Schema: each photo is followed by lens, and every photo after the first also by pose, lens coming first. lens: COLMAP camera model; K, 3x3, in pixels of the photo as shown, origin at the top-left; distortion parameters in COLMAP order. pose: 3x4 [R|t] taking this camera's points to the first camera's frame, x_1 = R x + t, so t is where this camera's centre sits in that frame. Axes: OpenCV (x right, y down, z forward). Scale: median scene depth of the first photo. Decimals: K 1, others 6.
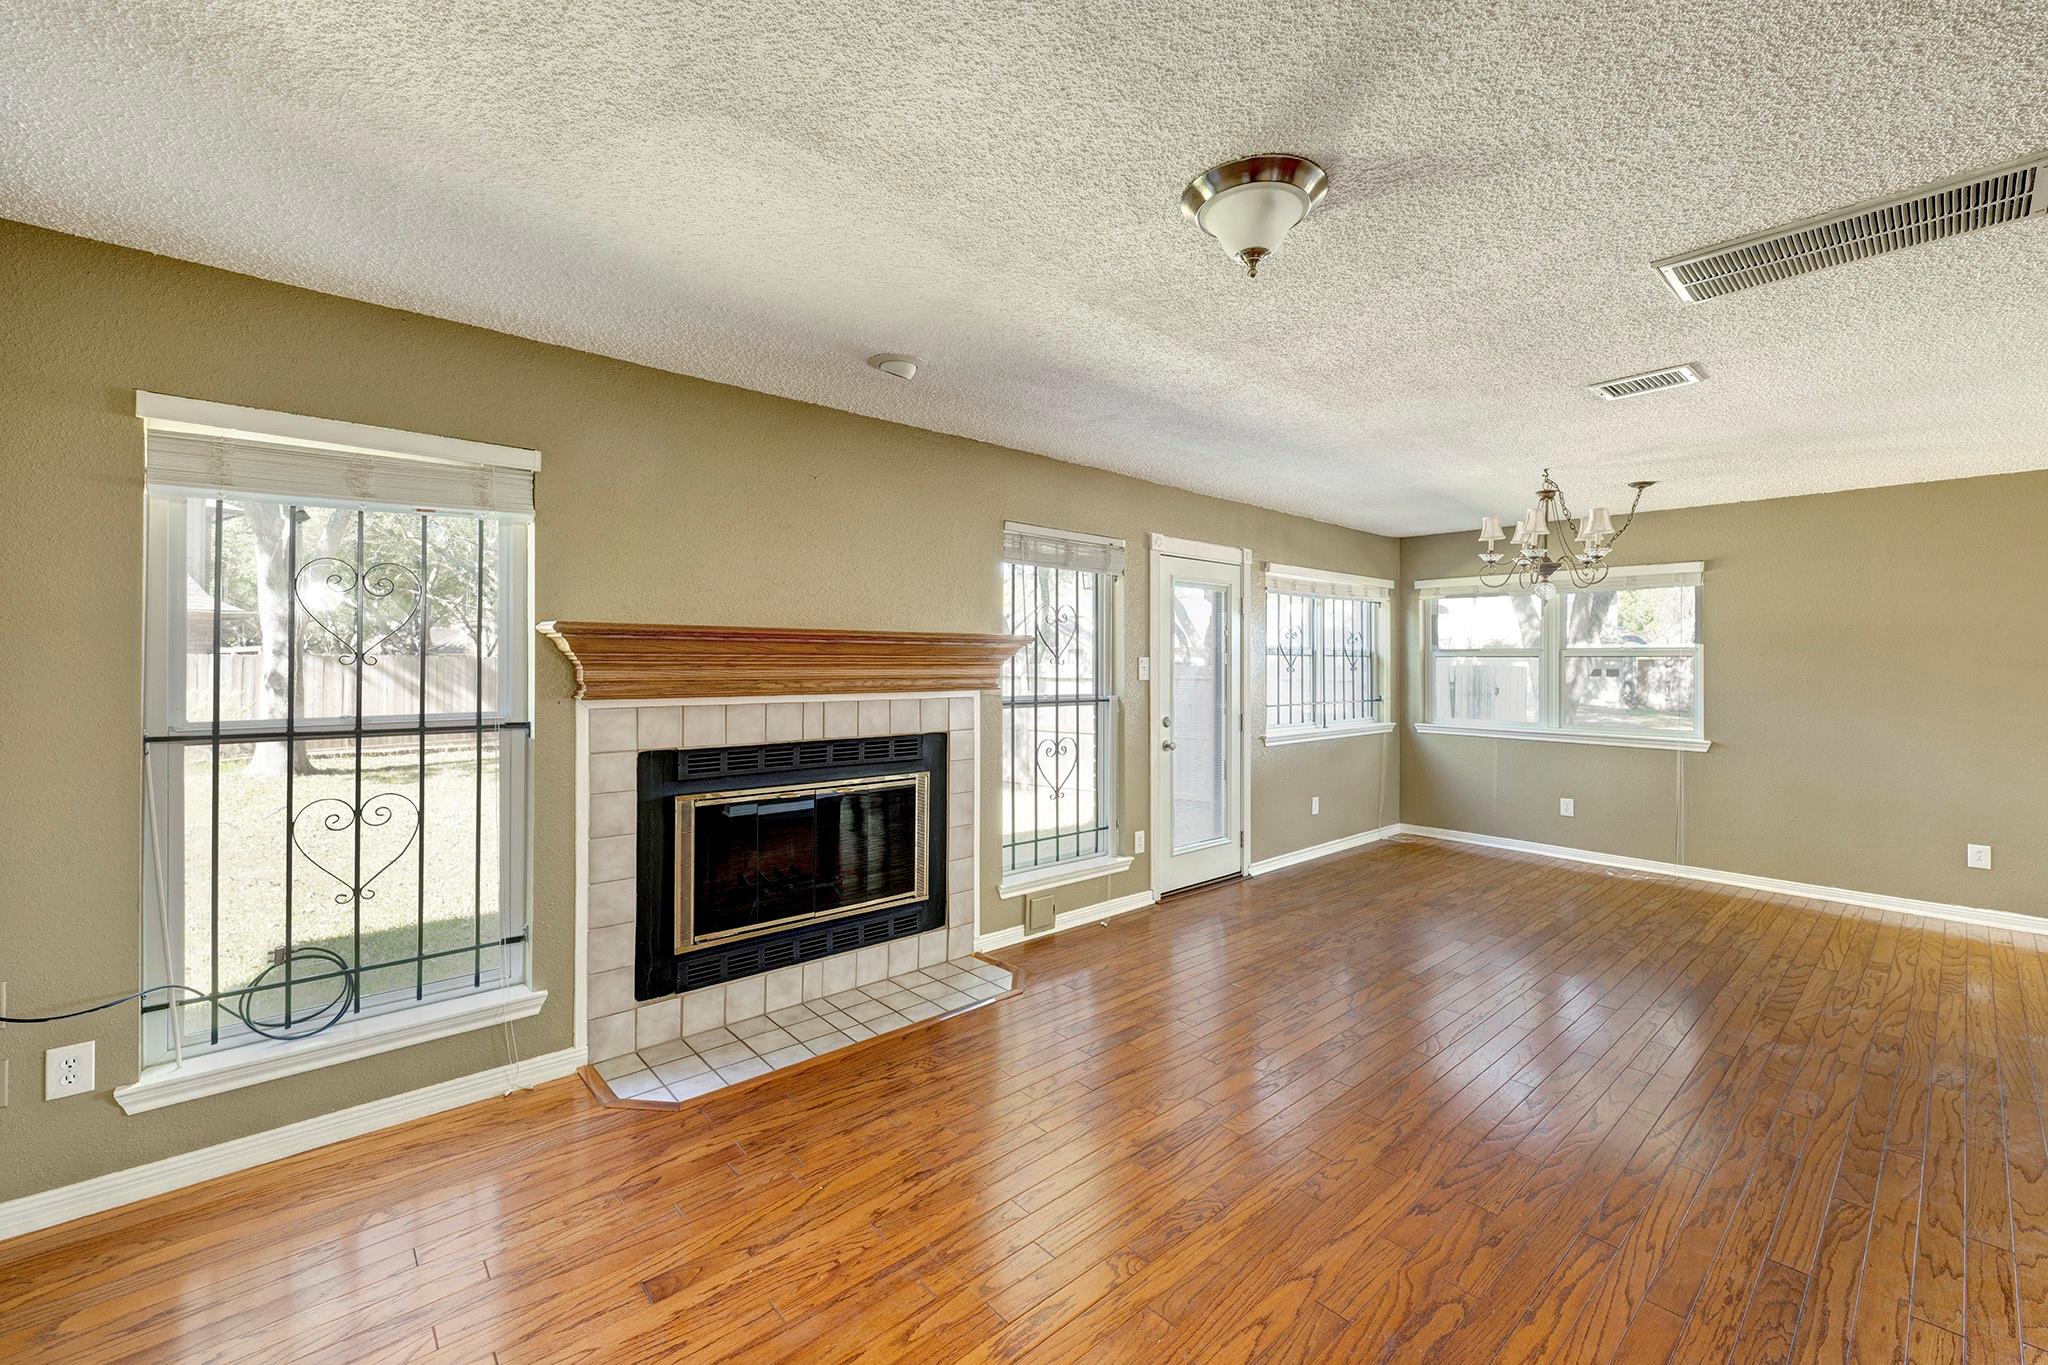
lens RADIAL K [[818.9, 0, 1017.1], [0, 818.9, 663.4], [0, 0, 1]] dist [0.000367, 0.000535]
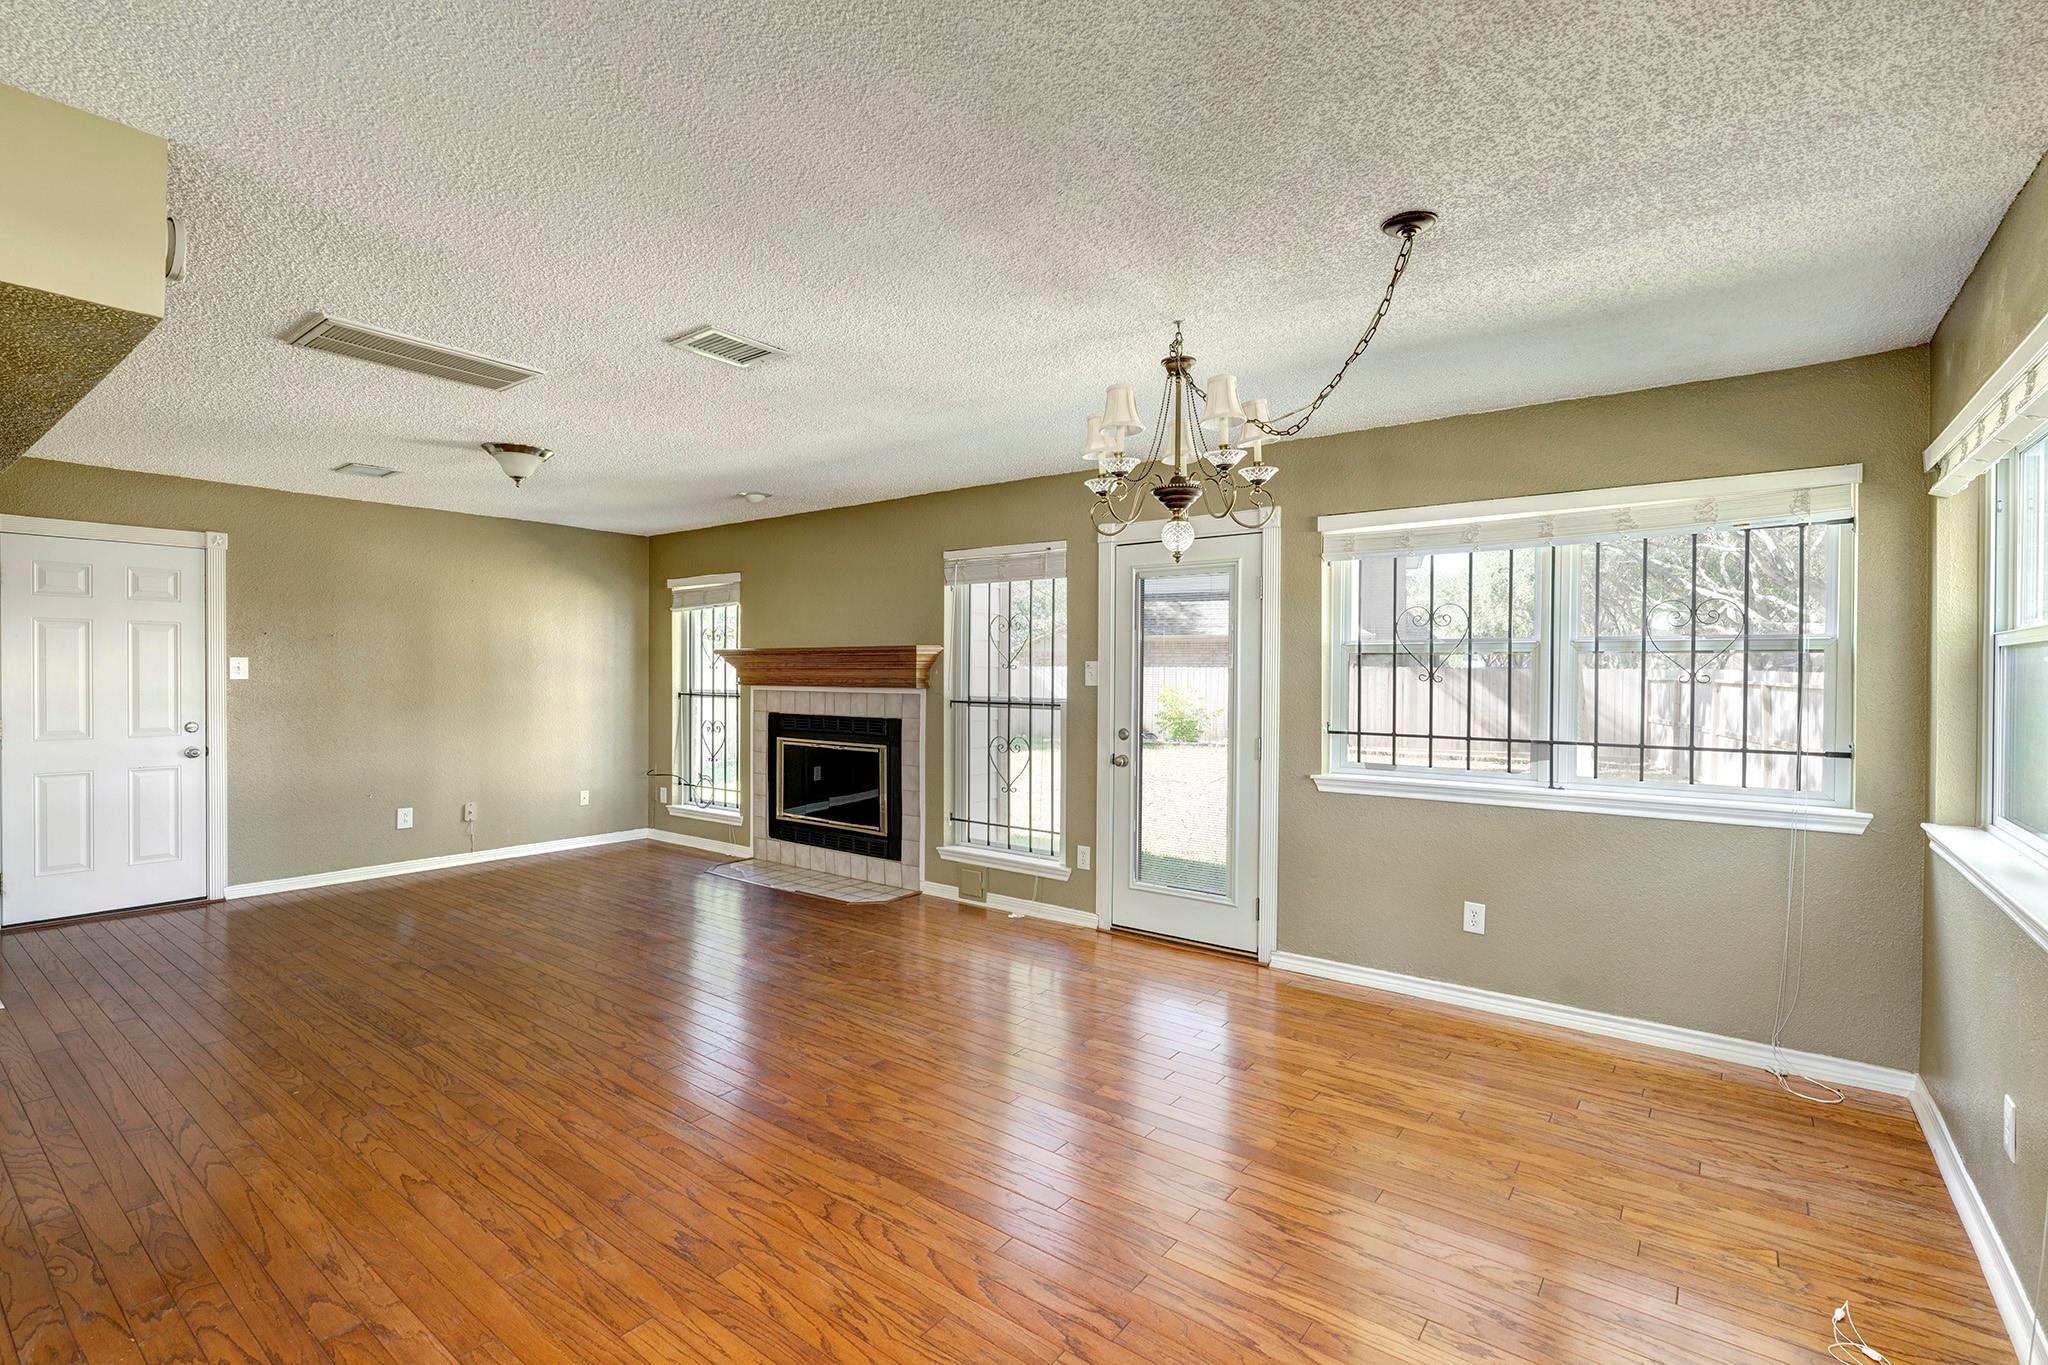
lens RADIAL K [[918.6, 0, 1021.5], [0, 918.6, 682.5], [0, 0, 1]] dist [-0.003618, 0.000222]
pose [[0.210673, 0.007599, -0.977527, 1.492050], [-0.004901, 0.999965, 0.006717, 0.012915], [0.977544, 0.003376, 0.210703, 0.902700]]
